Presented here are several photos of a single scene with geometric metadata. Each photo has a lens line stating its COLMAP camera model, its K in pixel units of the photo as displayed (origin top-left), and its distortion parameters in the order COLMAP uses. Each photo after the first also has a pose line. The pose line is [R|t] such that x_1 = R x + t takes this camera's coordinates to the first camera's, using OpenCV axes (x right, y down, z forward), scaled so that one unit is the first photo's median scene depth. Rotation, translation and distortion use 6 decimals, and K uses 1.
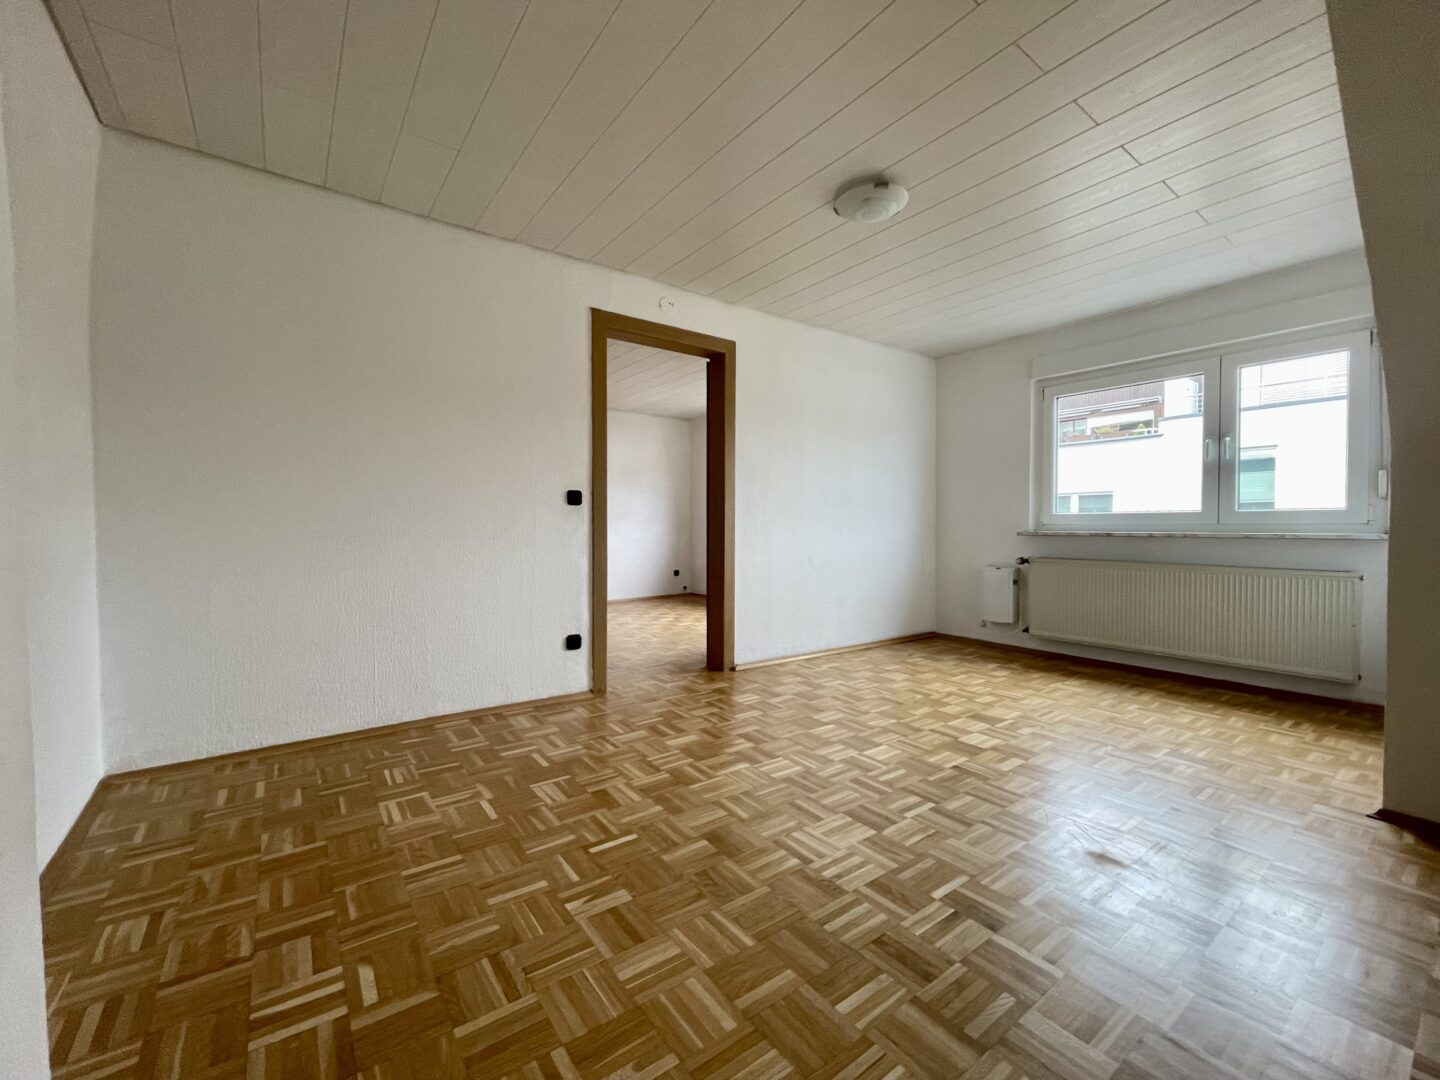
lens RADIAL K [[592.8, 0, 720.0], [0, 592.8, 540.0], [0, 0, 1]] dist [-0.001442, -0.000070]
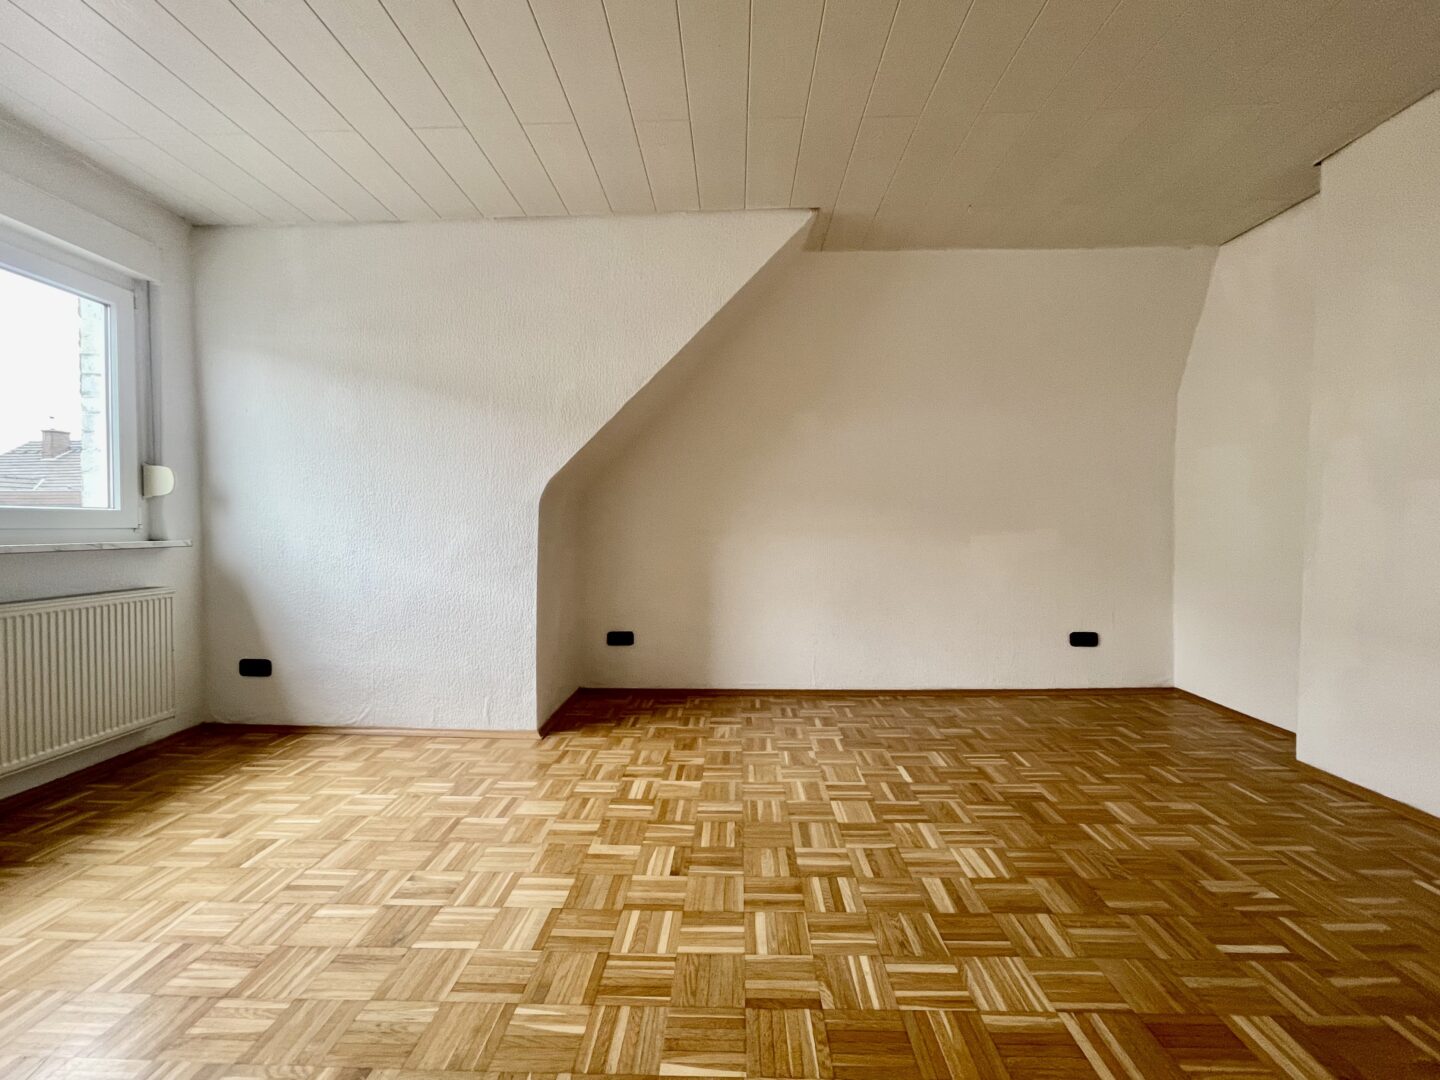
lens RADIAL K [[608.0, 0, 720.0], [0, 608.0, 540.0], [0, 0, 1]] dist [-0.000514, 0.000484]
pose [[-0.787250, -0.013062, 0.616495, -0.106229], [0.017105, 0.998928, 0.043007, -0.055312], [-0.616396, 0.044403, -0.786183, 1.837417]]
